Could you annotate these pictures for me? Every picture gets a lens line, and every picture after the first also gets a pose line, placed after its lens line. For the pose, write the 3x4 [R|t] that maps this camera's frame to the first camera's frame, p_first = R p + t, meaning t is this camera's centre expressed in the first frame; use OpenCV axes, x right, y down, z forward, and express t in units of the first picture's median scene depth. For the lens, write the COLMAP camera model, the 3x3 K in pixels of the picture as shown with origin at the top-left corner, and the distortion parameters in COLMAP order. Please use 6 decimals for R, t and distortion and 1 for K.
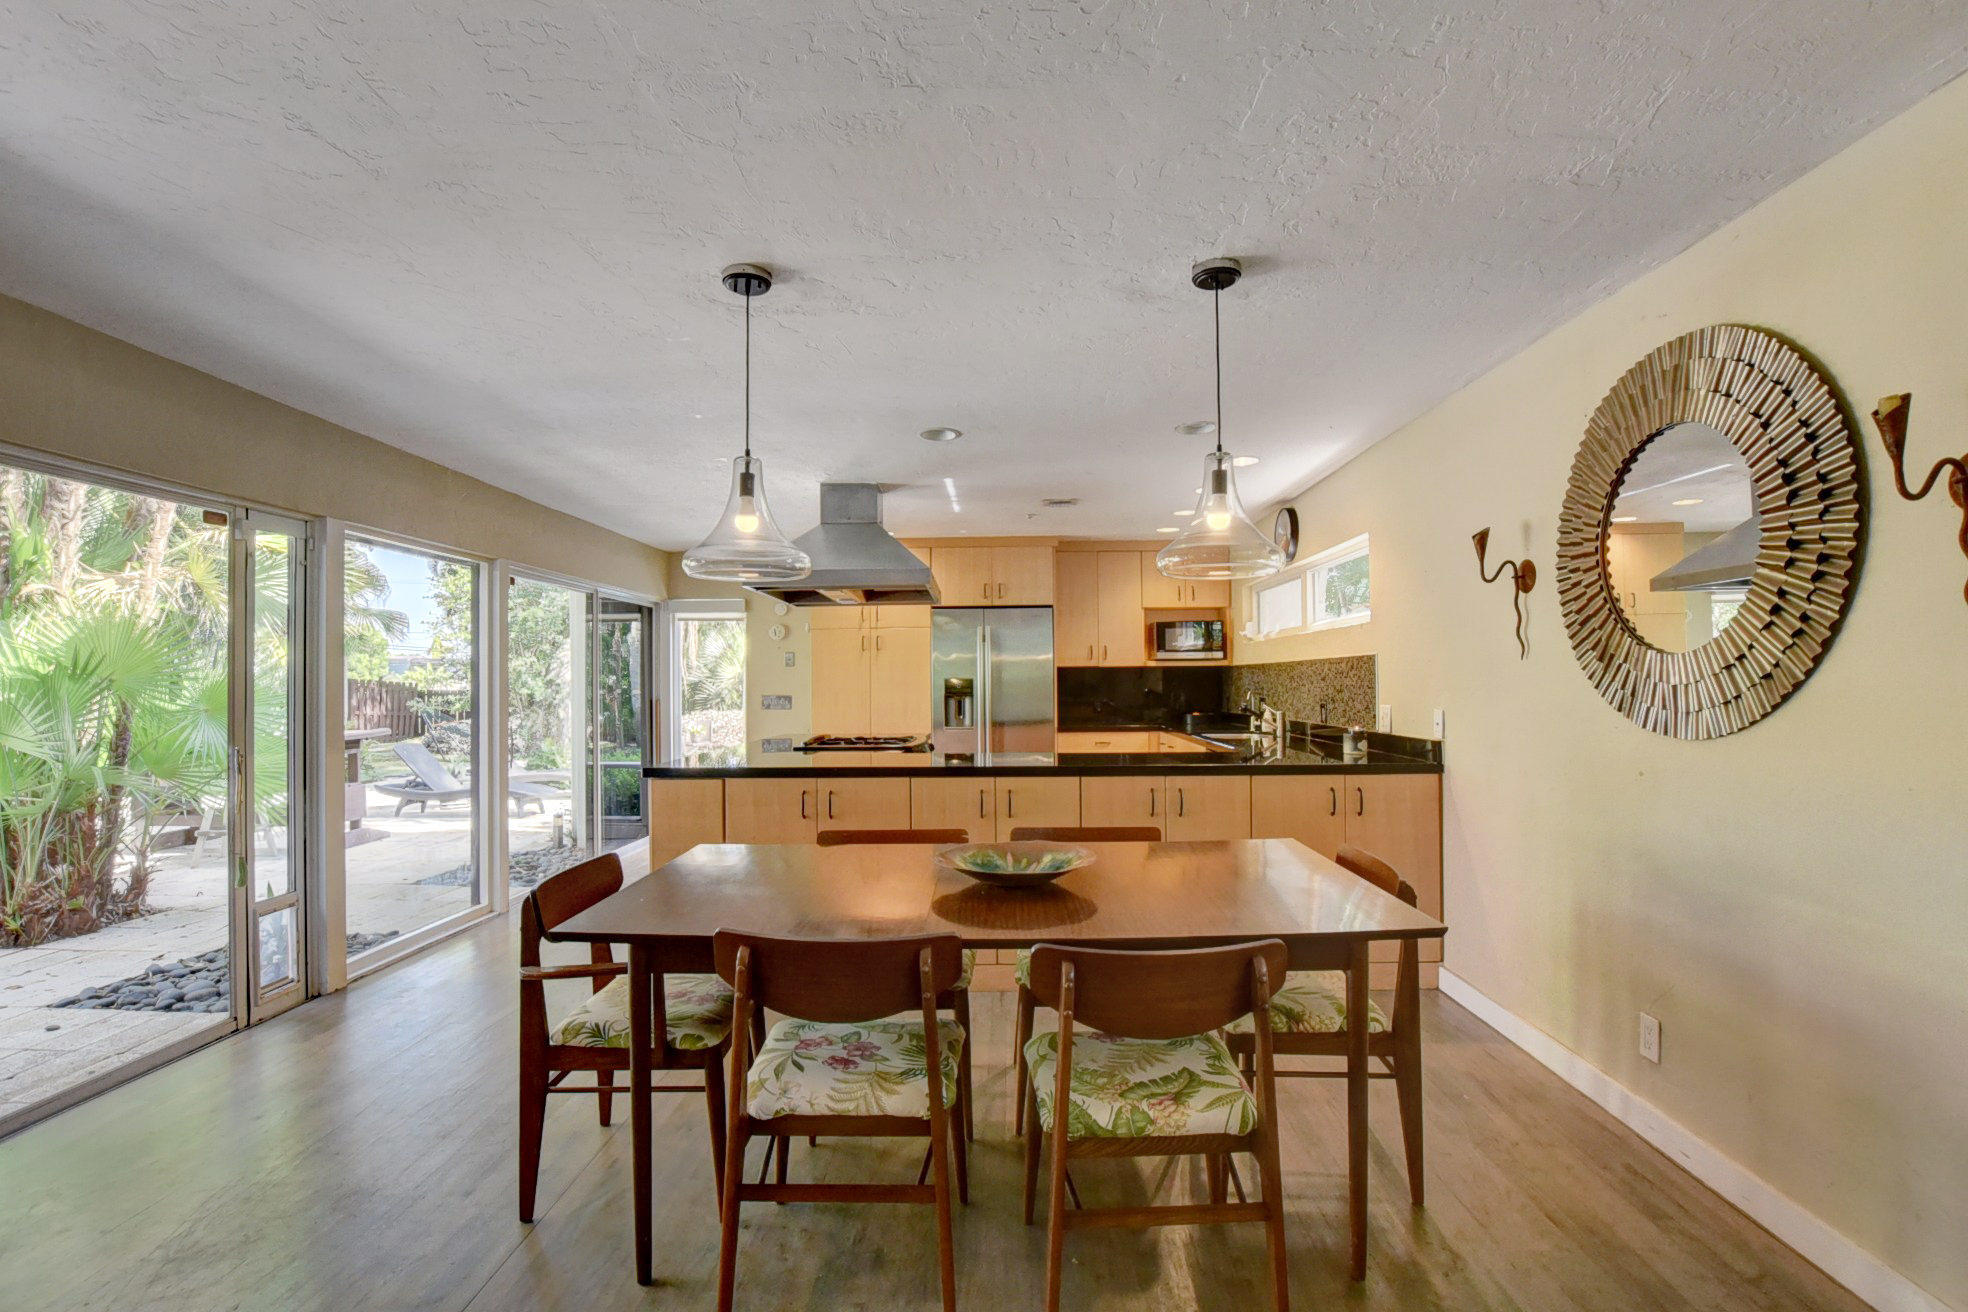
lens RADIAL K [[899.4, 0, 988.9], [0, 899.4, 666.5], [0, 0, 1]] dist [-0.028622, 0.000186]
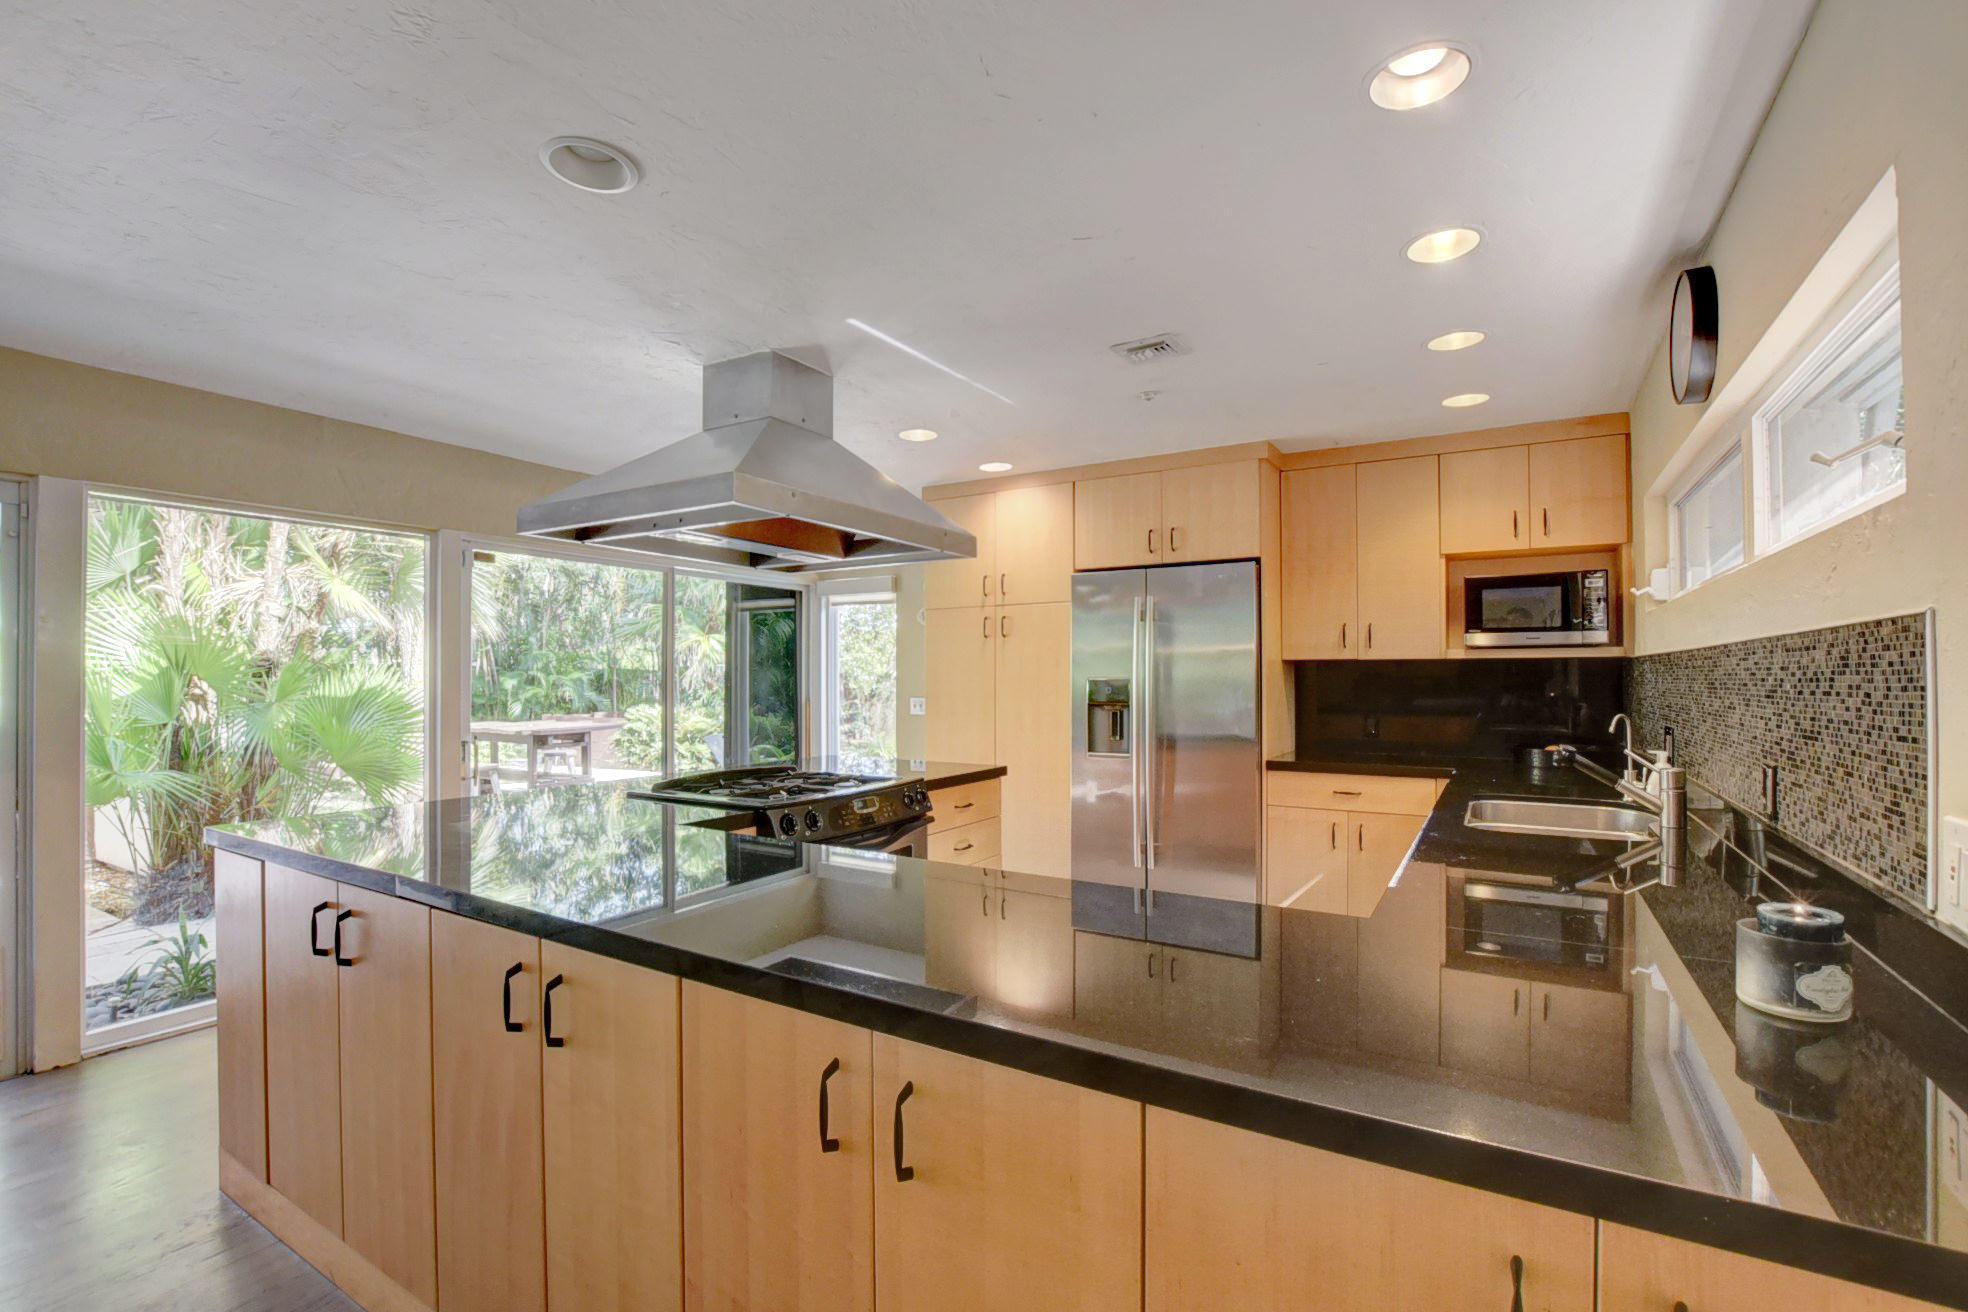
lens RADIAL K [[864.6, 0, 984.0], [0, 864.6, 656.0], [0, 0, 1]] dist [-0.021583, 0.000034]
pose [[0.867701, -0.004839, -0.497063, 0.262354], [0.002488, 0.999982, -0.005392, 0.000082], [0.497080, 0.003442, 0.867698, 0.541888]]
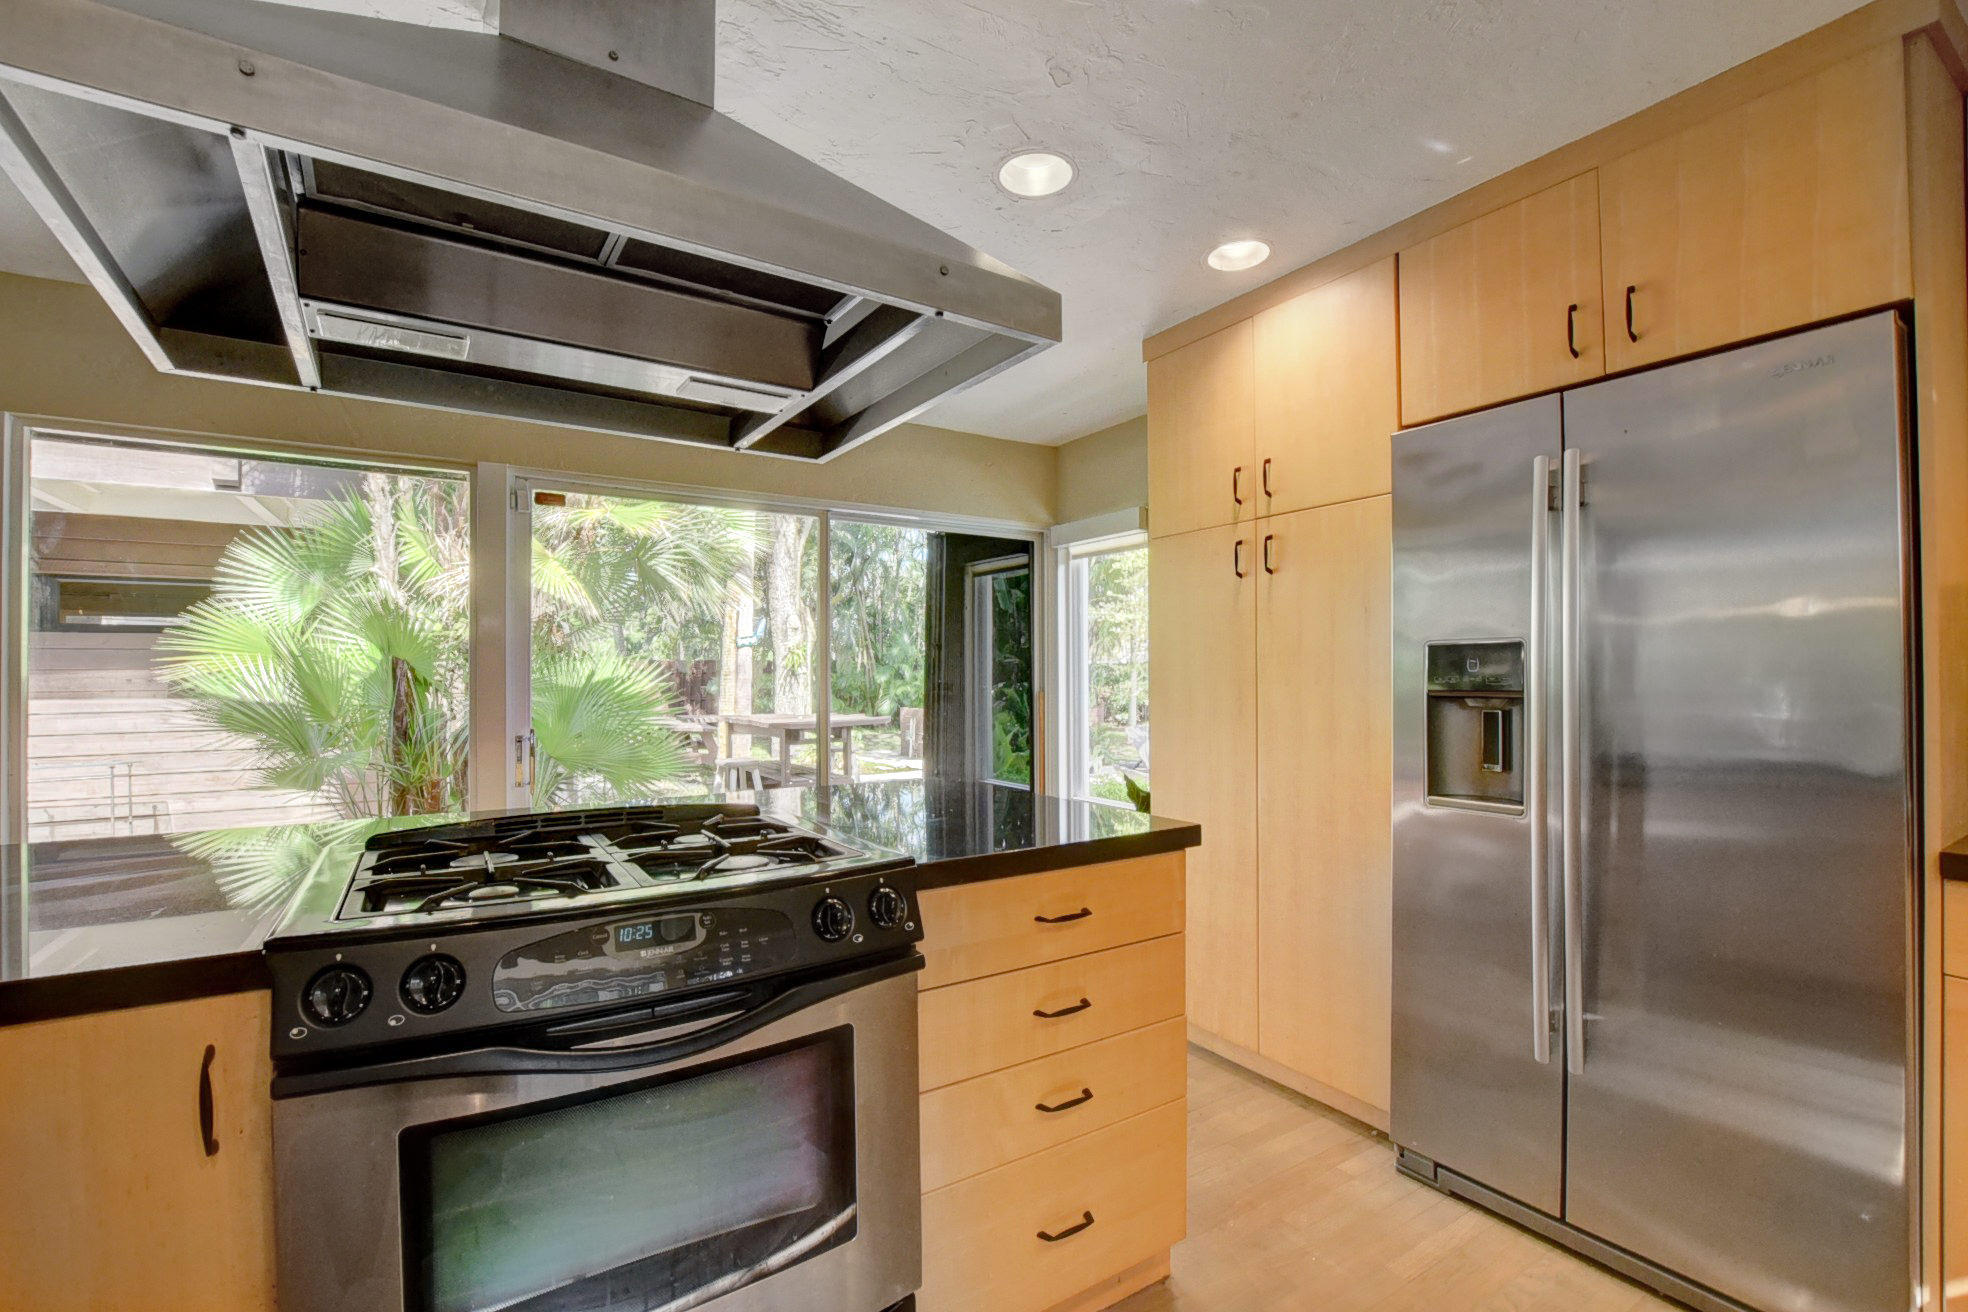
lens RADIAL K [[880.1, 0, 994.0], [0, 880.1, 669.6], [0, 0, 1]] dist [-0.018453, 0.000916]
pose [[0.573845, 0.000174, -0.818964, 0.154457], [0.014922, 0.999832, 0.010669, 0.022603], [0.818828, -0.018343, 0.573746, 0.912378]]
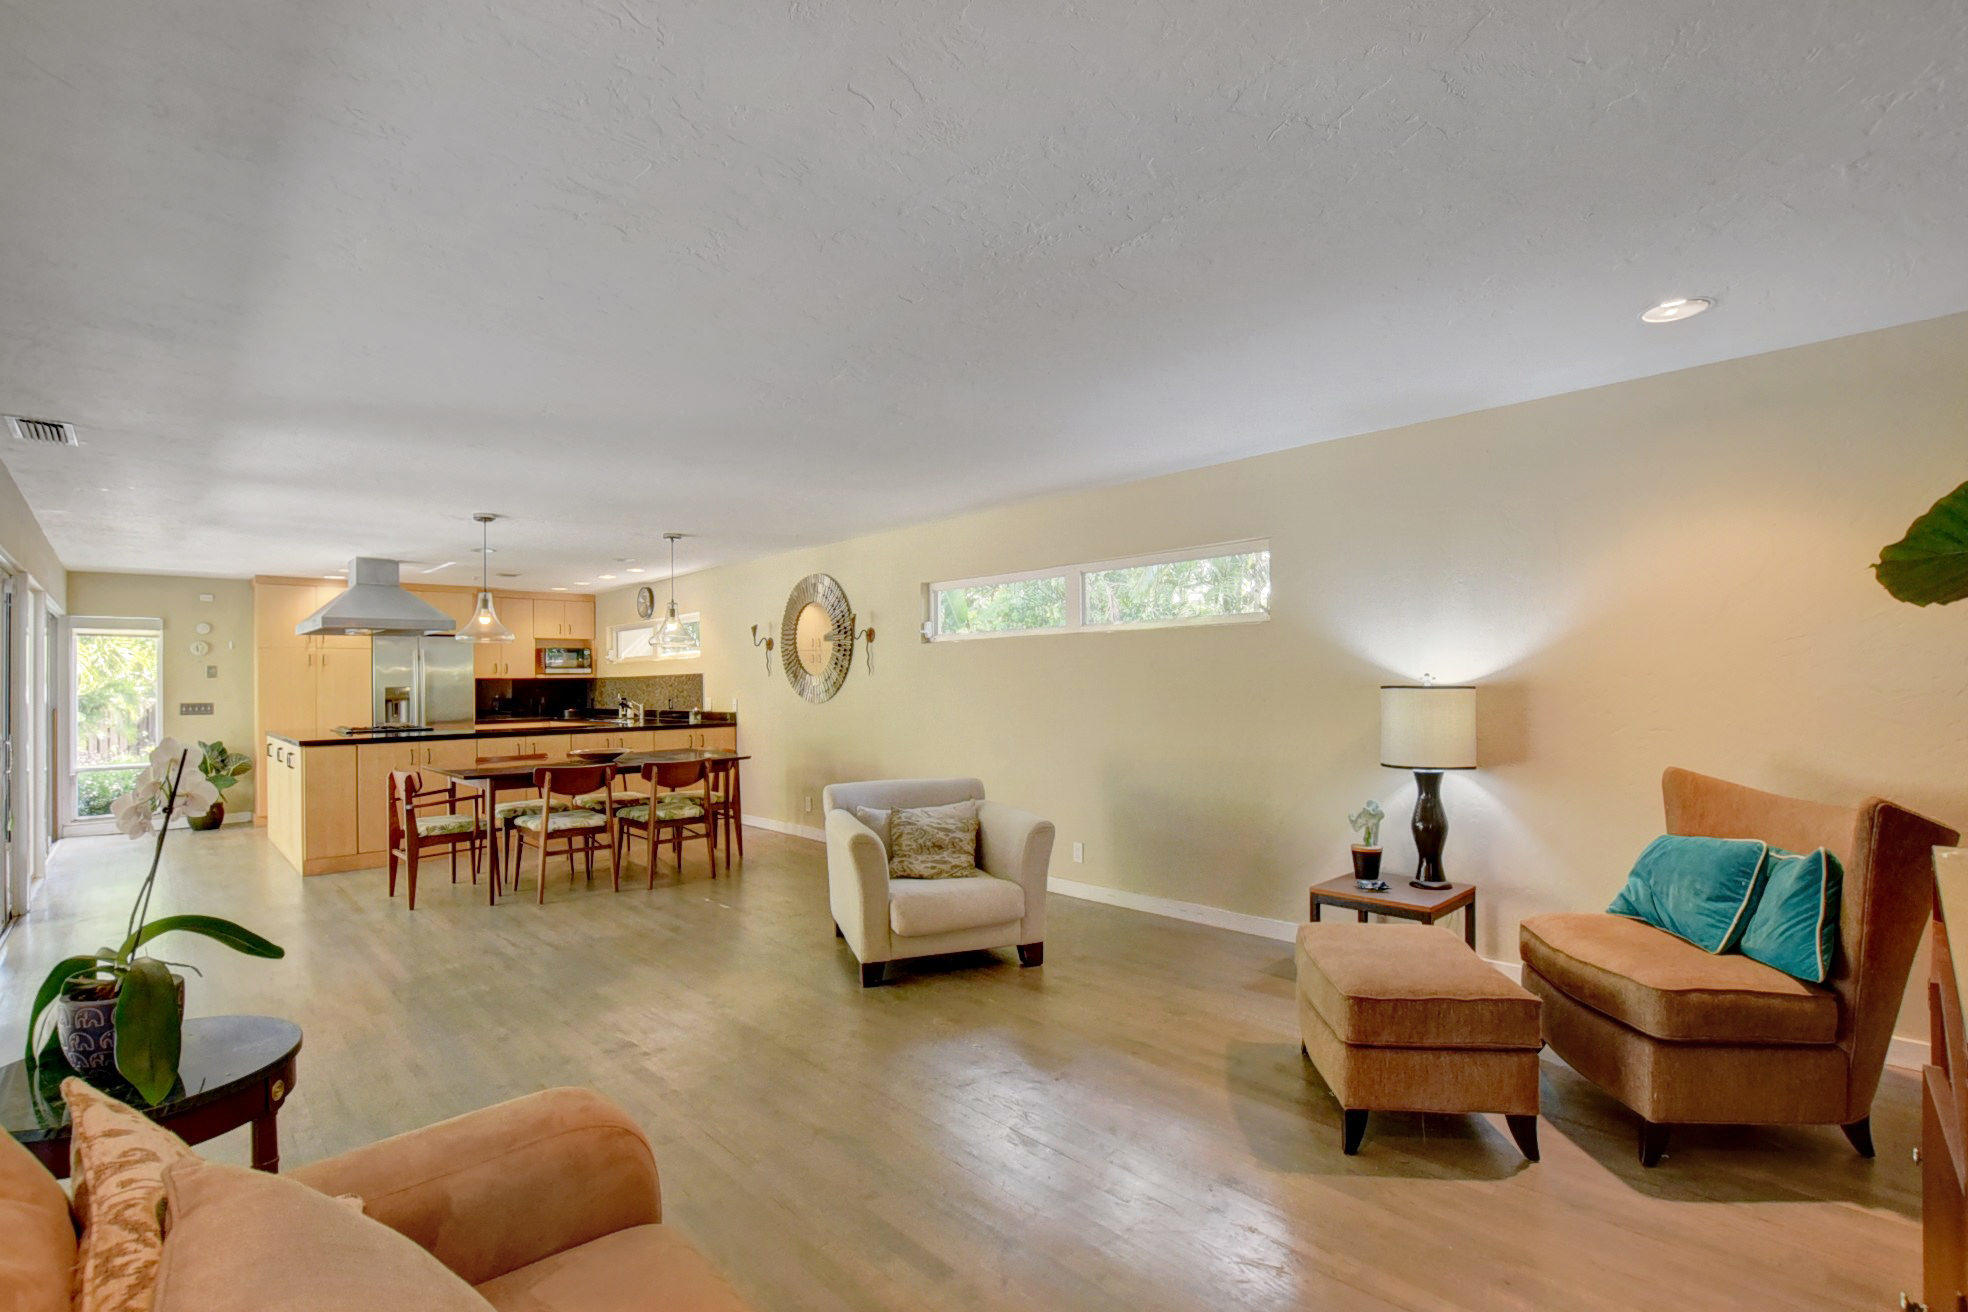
lens RADIAL K [[899.4, 0, 988.9], [0, 899.4, 666.5], [0, 0, 1]] dist [-0.028622, 0.000186]
pose [[0.703199, 0.008587, 0.710941, -0.471286], [-0.001330, 0.999941, -0.010763, -0.005931], [-0.710992, 0.006623, 0.703169, -0.754054]]
